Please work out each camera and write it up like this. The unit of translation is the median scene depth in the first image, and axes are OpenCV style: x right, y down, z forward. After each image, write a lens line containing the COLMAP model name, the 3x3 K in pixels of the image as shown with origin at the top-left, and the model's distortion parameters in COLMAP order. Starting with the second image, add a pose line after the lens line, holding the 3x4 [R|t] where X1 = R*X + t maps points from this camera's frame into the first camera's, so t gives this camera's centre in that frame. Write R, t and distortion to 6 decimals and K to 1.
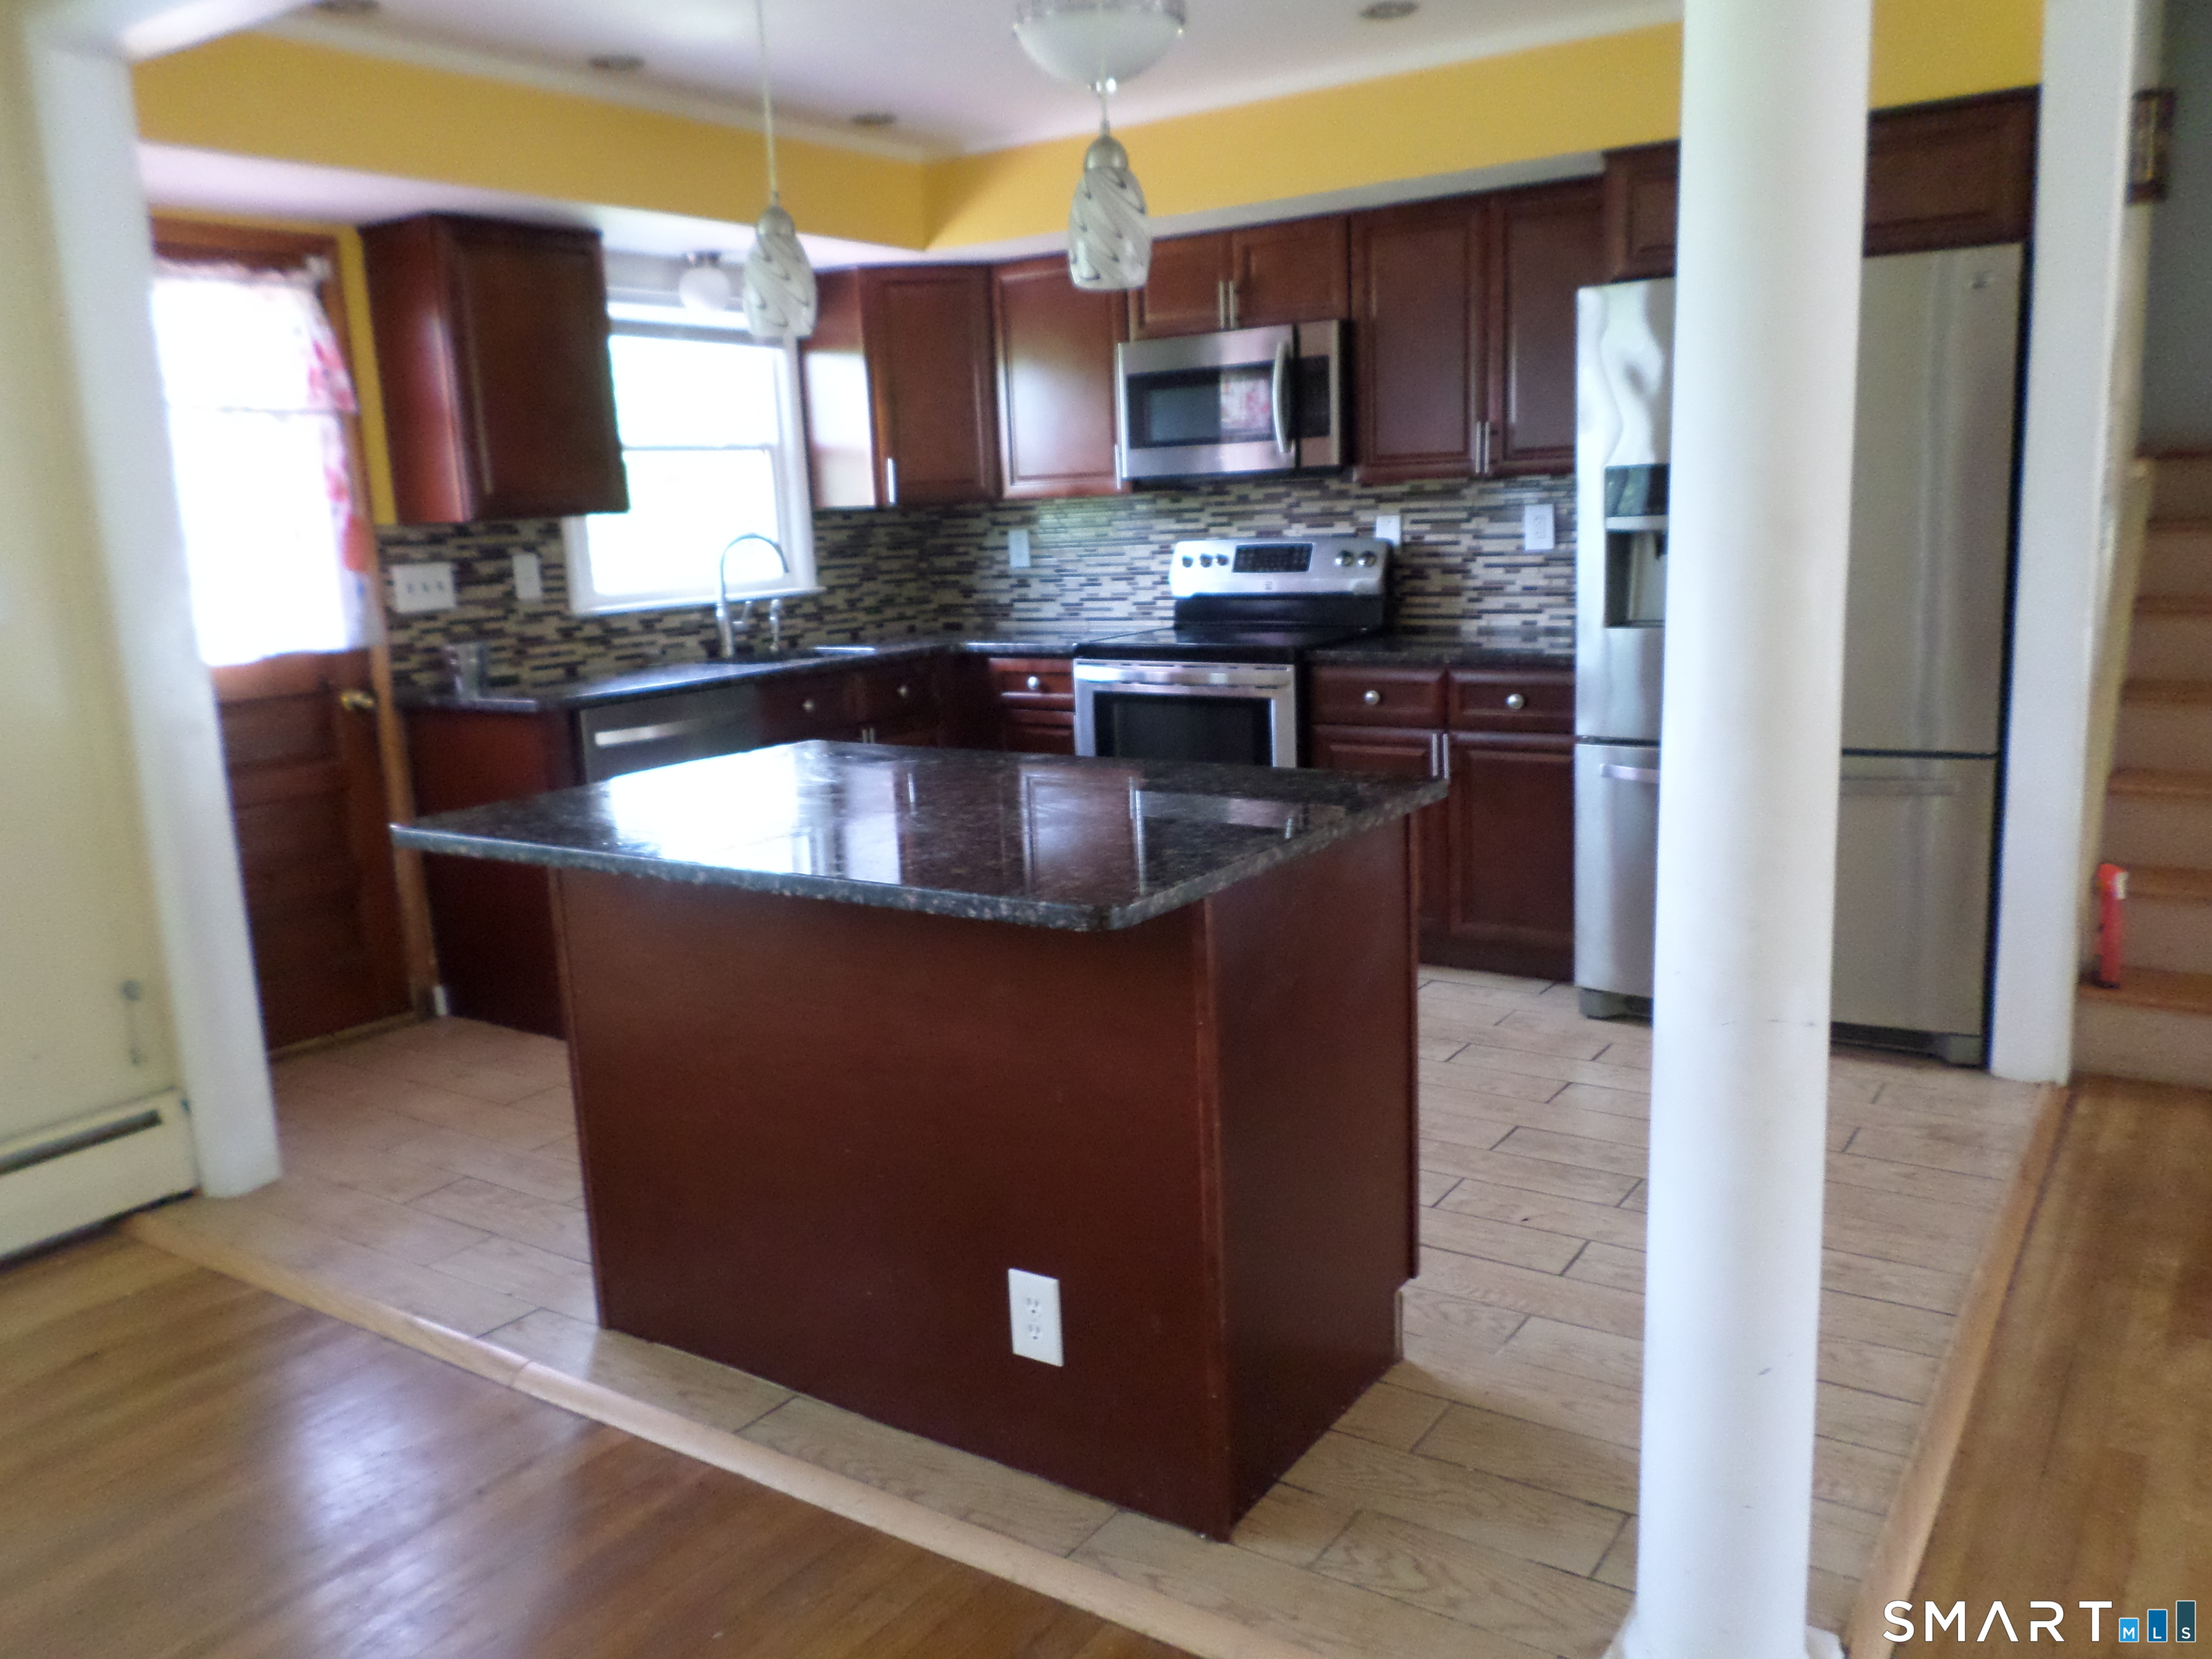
lens RADIAL K [[1709.2, 0, 1105.9], [0, 1709.2, 828.8], [0, 0, 1]] dist [0.009174, -0.015883]
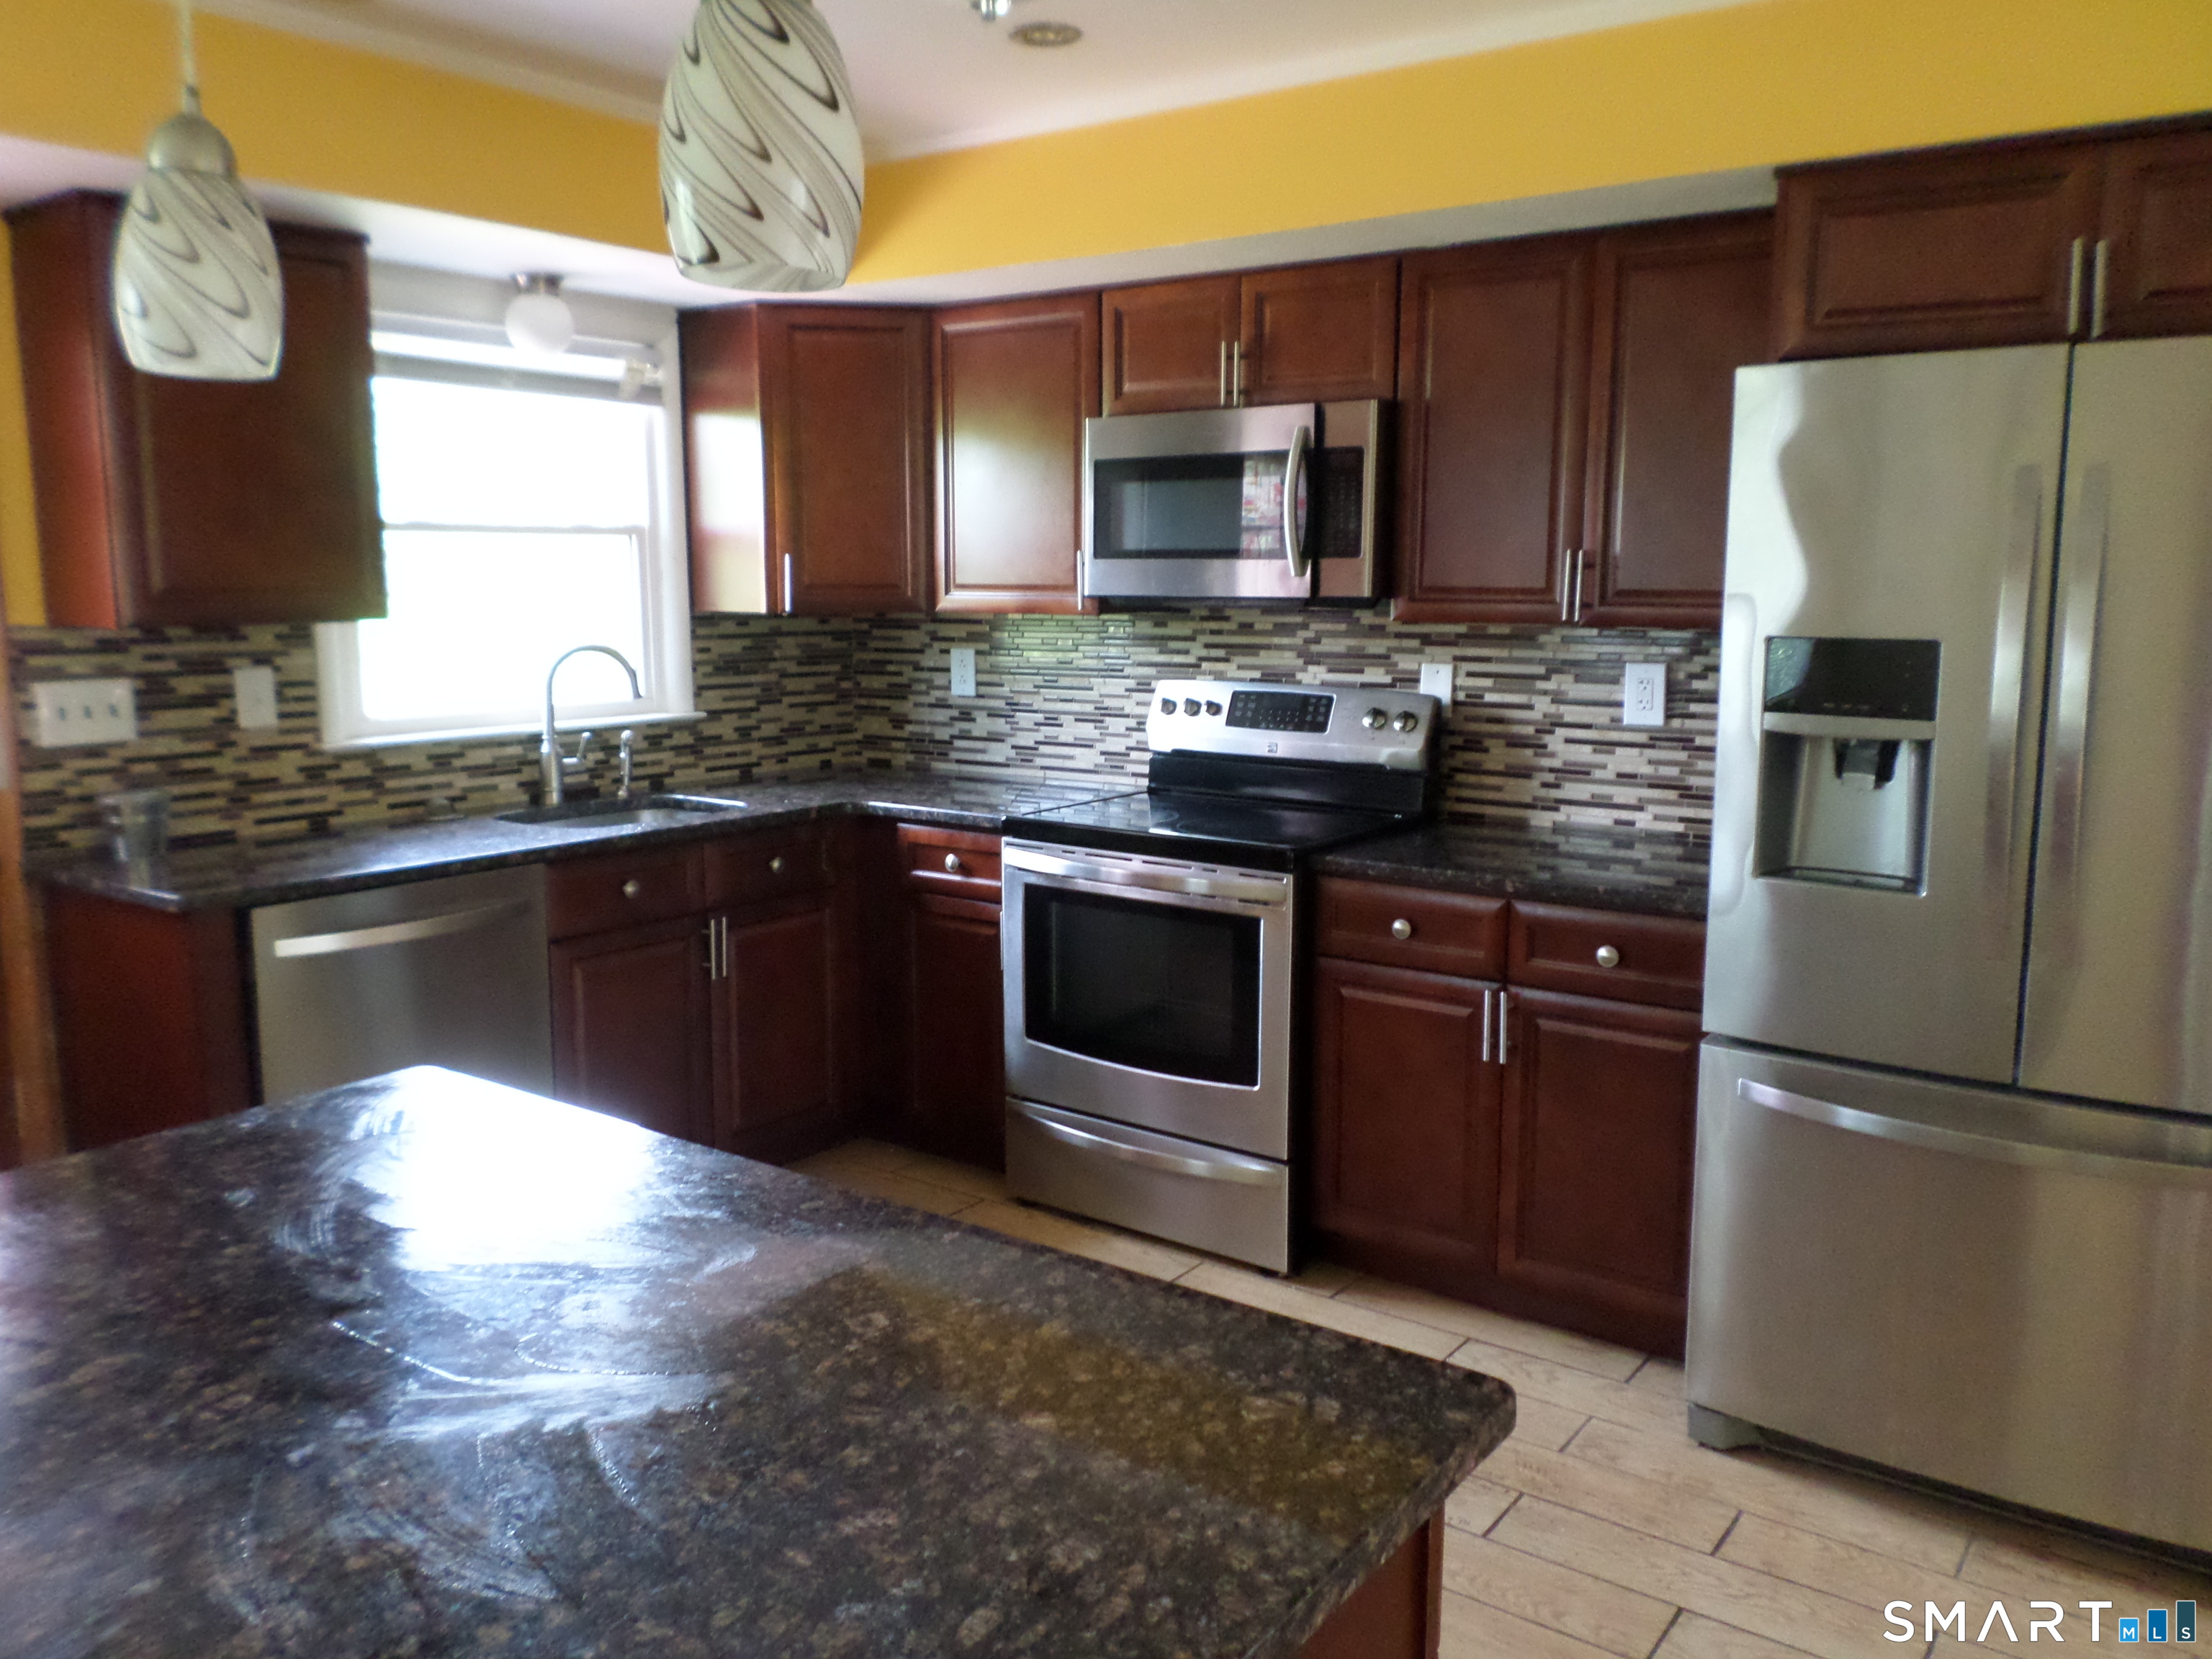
lens RADIAL K [[1709.2, 0, 1108.0], [0, 1709.2, 833.9], [0, 0, 1]] dist [0.009174, -0.015883]
pose [[0.998432, 0.049730, -0.025712, 0.046547], [-0.050624, 0.998091, -0.035374, -0.077913], [0.023903, 0.036621, 0.999043, 0.265429]]
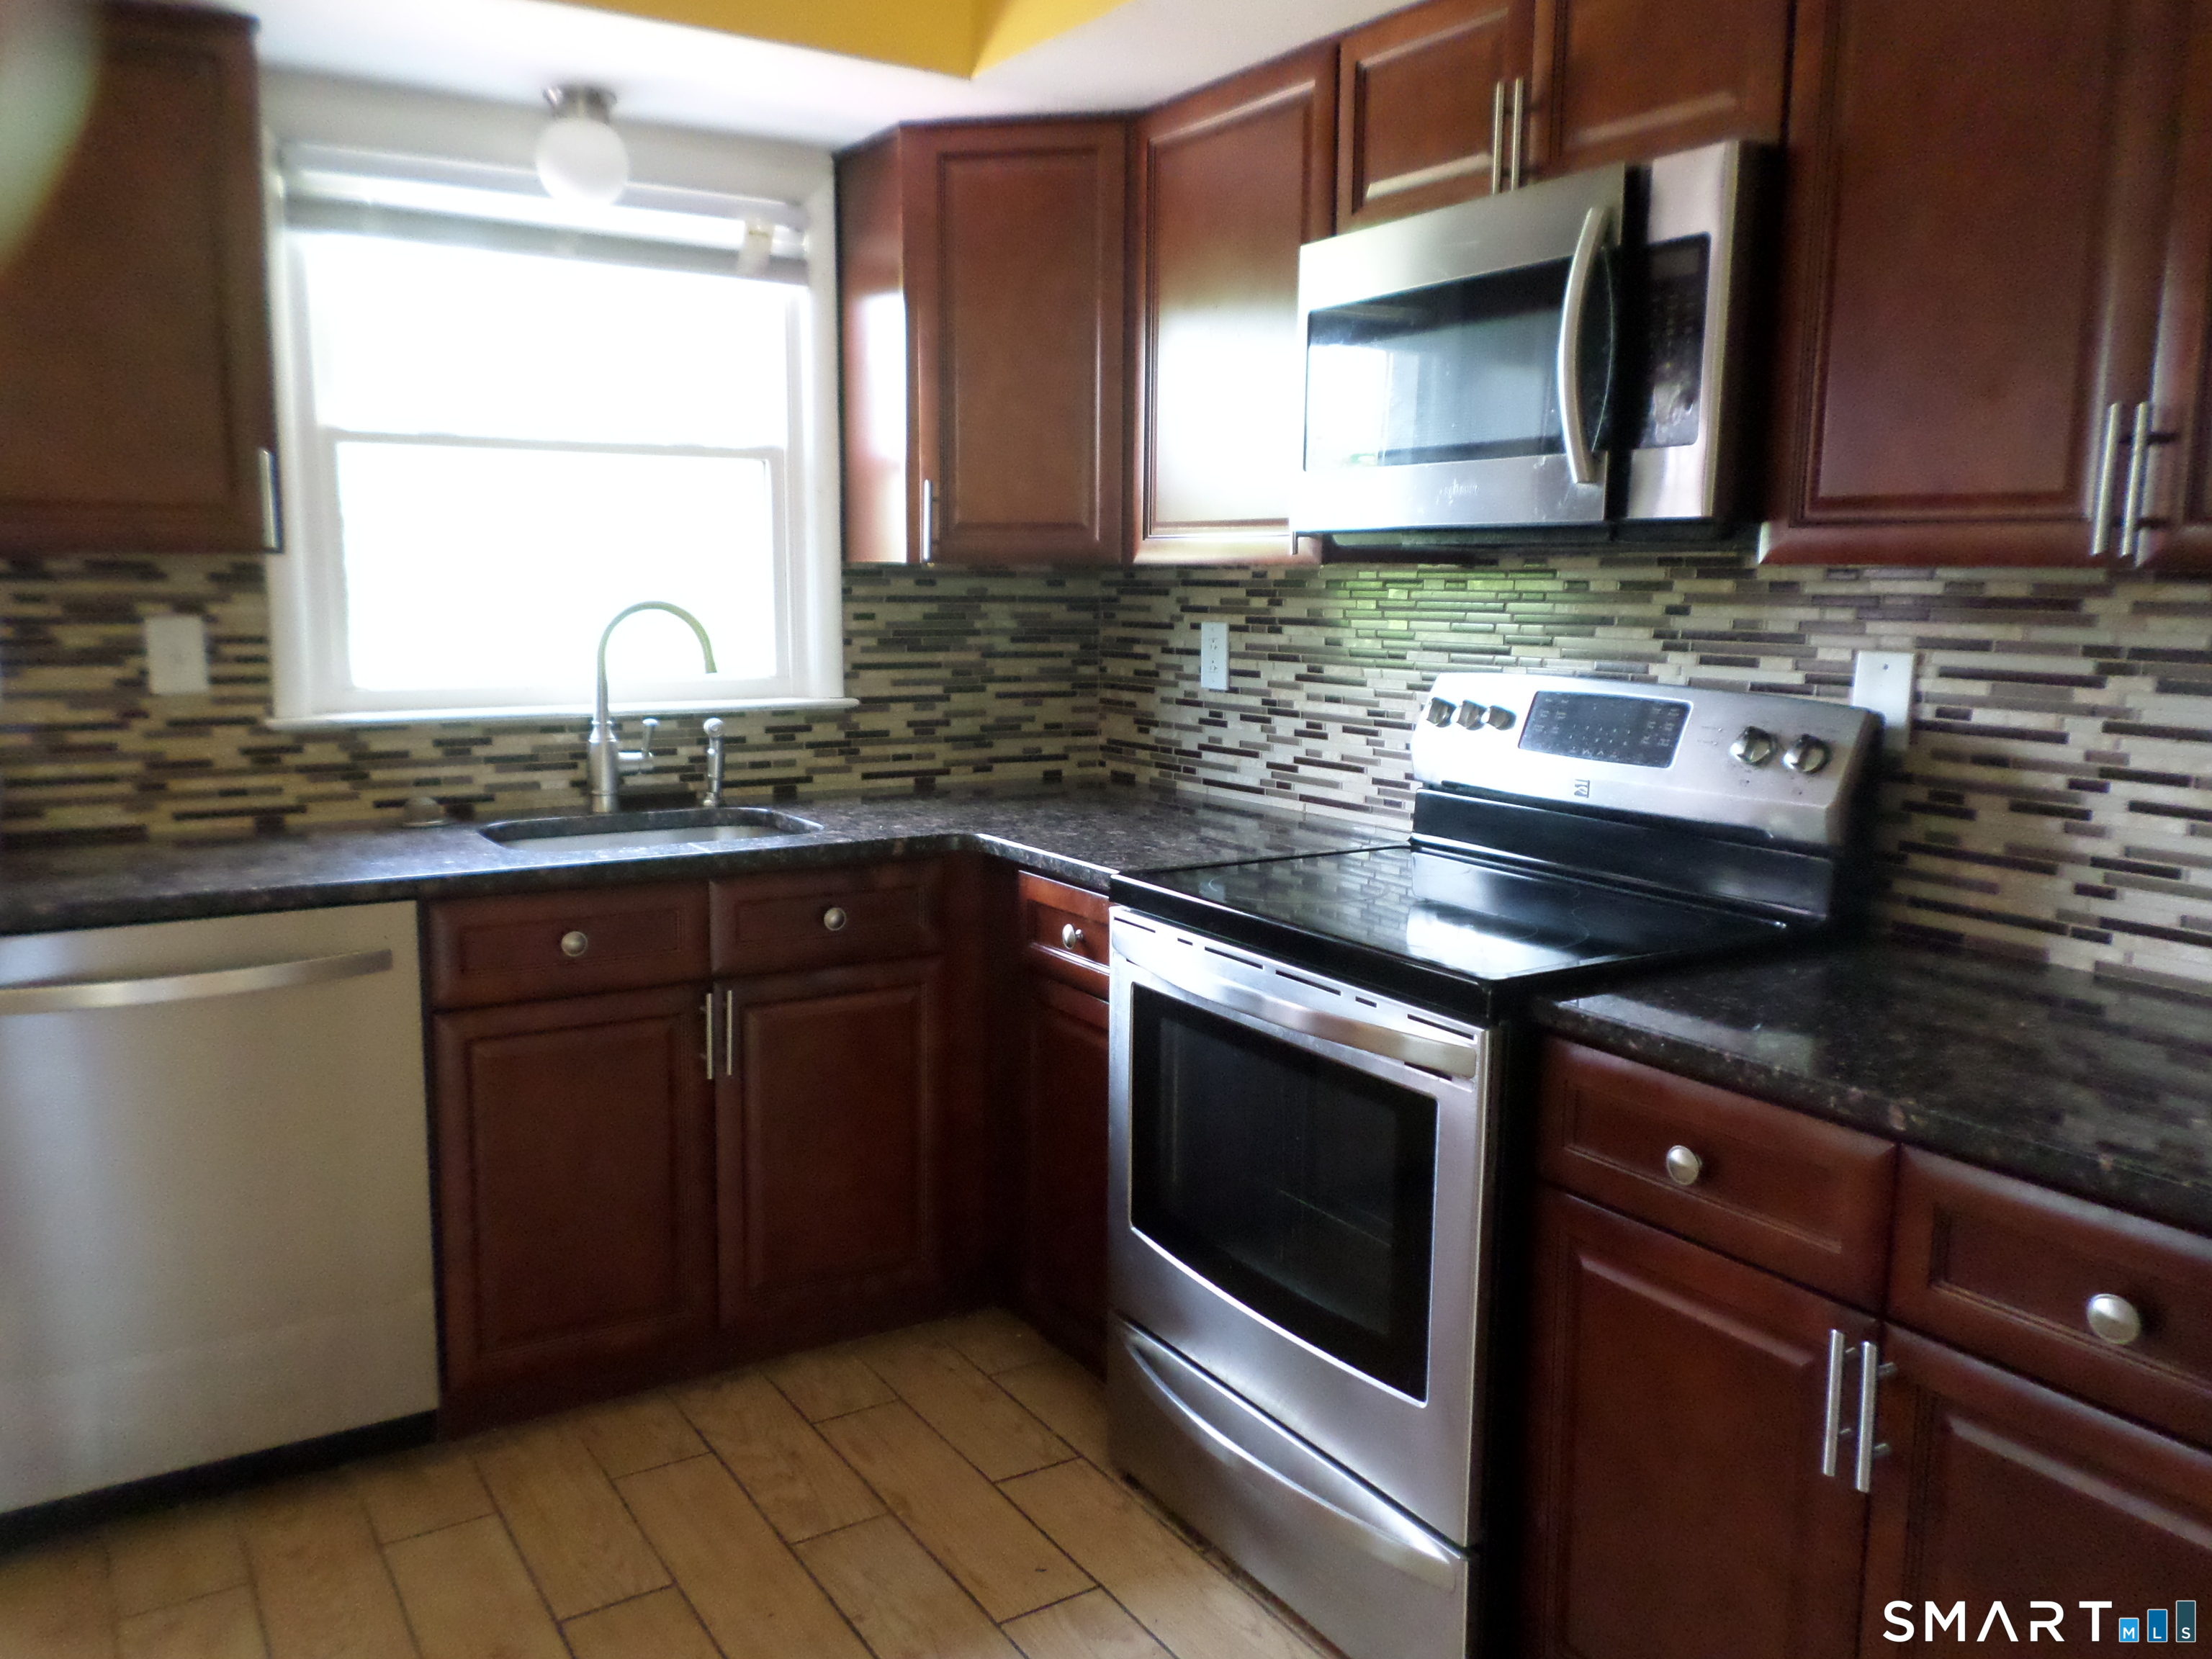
lens RADIAL K [[1709.2, 0, 1106.1], [0, 1709.2, 829.3], [0, 0, 1]] dist [0.009174, -0.015883]
pose [[0.915810, 0.111027, -0.385961, 0.161411], [-0.123631, 0.992297, -0.007905, -0.118207], [0.382110, 0.054956, 0.922481, 0.571673]]
